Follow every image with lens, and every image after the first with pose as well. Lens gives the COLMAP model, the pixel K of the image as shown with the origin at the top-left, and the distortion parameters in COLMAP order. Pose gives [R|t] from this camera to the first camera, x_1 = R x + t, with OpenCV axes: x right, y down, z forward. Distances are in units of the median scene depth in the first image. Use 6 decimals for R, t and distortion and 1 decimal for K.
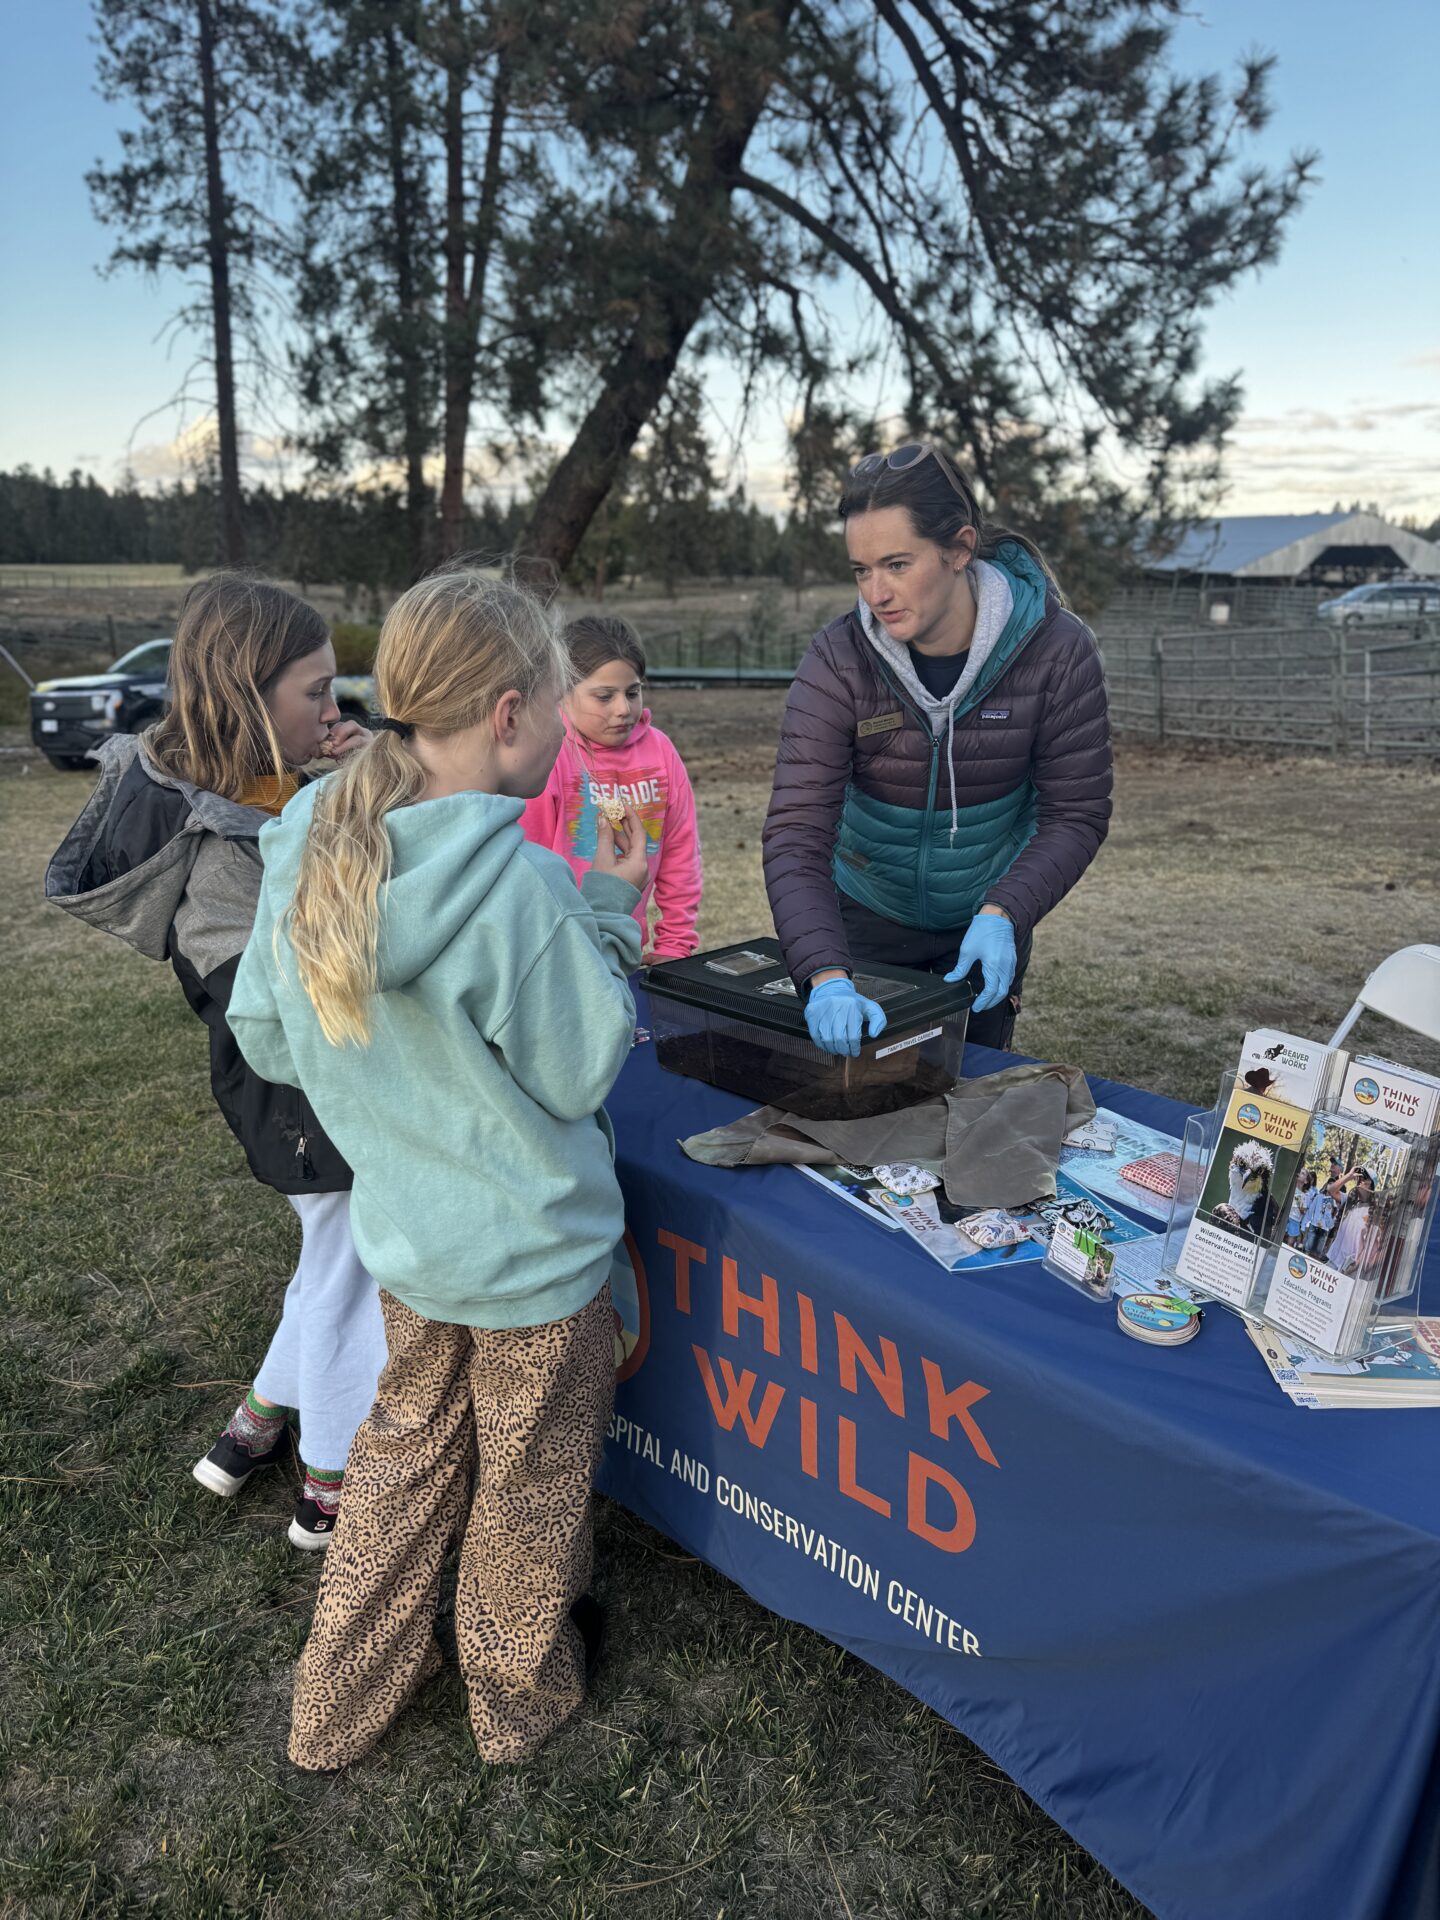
lens RADIAL K [[1422.2, 0, 713.8], [0, 1422.2, 998.6], [0, 0, 1]] dist [-0.001024, -0.003464]
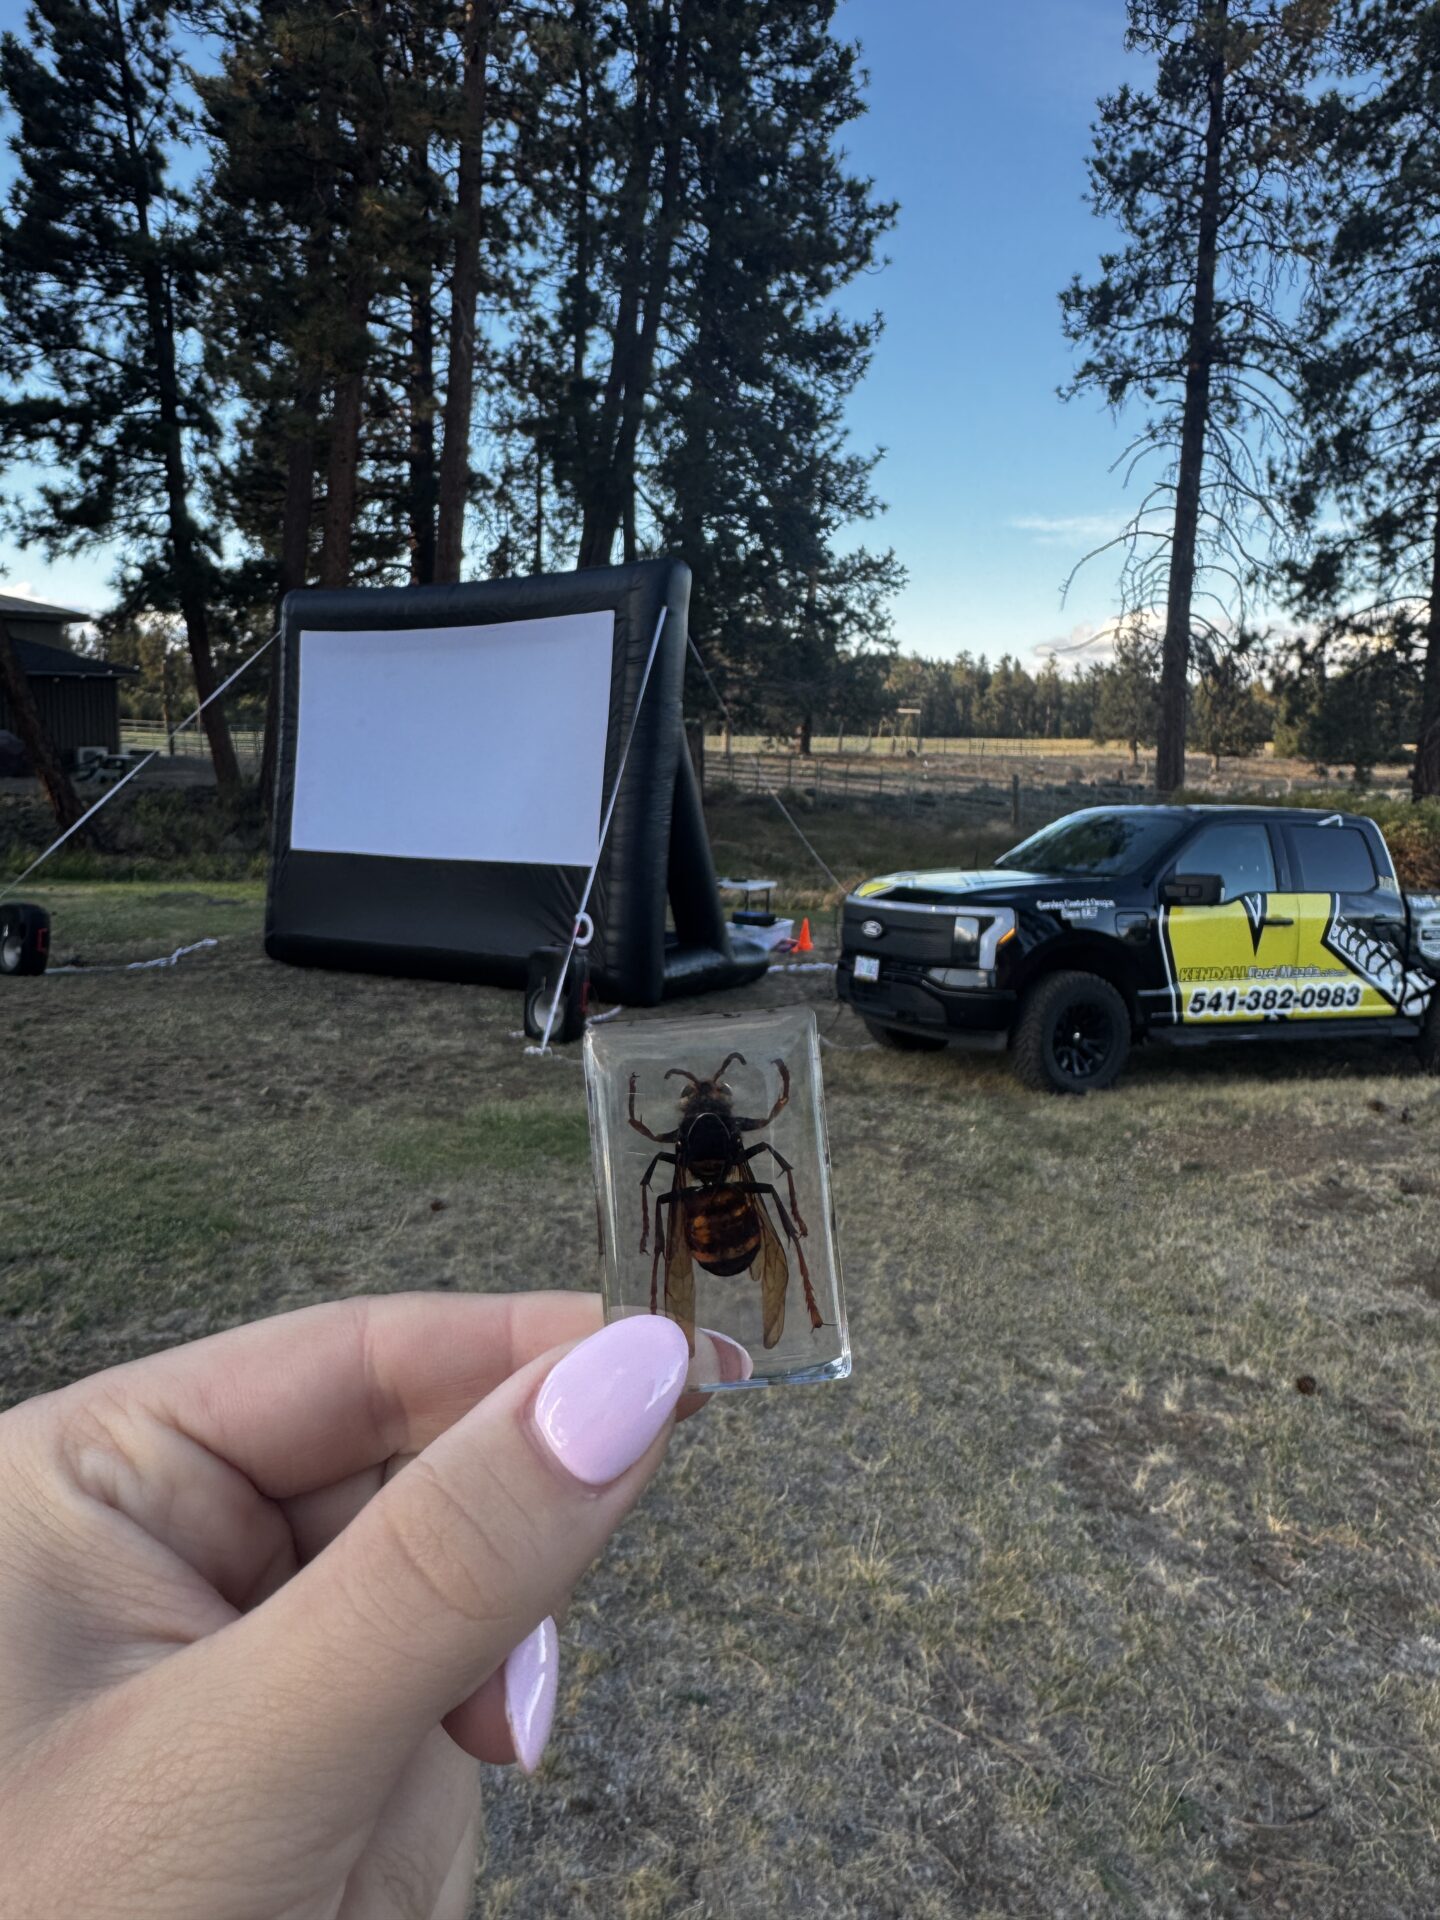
lens RADIAL K [[1434.5, 0, 709.9], [0, 1434.5, 851.4], [0, 0, 1]] dist [-0.039810, 0.082986]
pose [[0.824520, 0.053879, -0.563262, -0.102618], [-0.174723, 0.971052, -0.162879, -0.060400], [0.538181, 0.232712, 0.810066, 0.243280]]
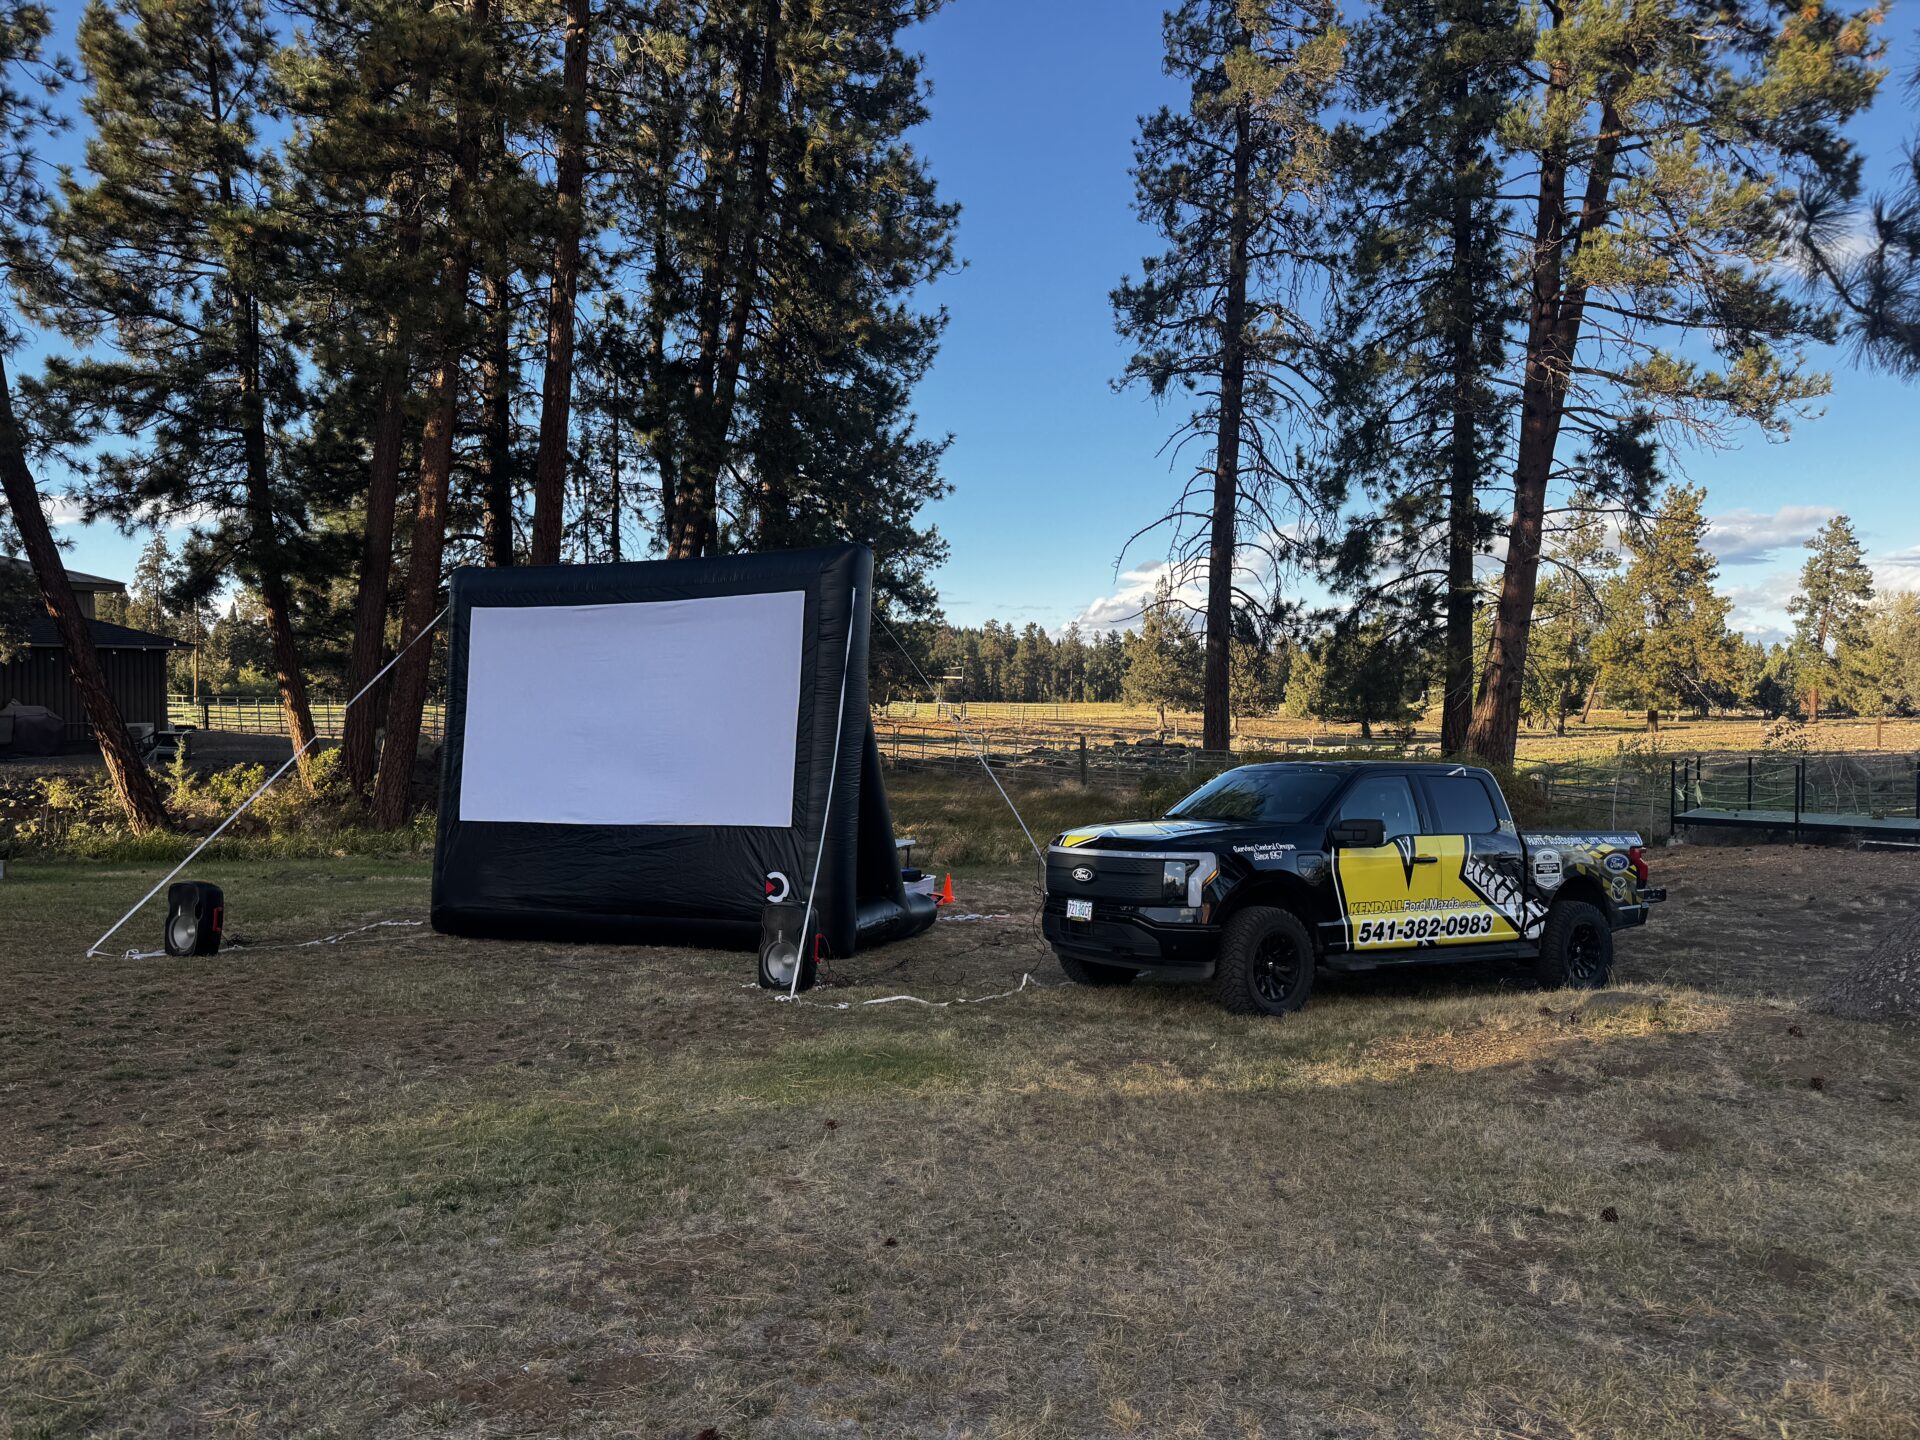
lens RADIAL K [[1388.5, 0, 955.0], [0, 1388.5, 732.2], [0, 0, 1]] dist [0.119991, -0.164676]
pose [[0.899155, 0.007376, -0.437567, -0.118798], [-0.125654, 0.962108, -0.241989, -0.052424], [0.419202, 0.272568, 0.866012, 0.215405]]
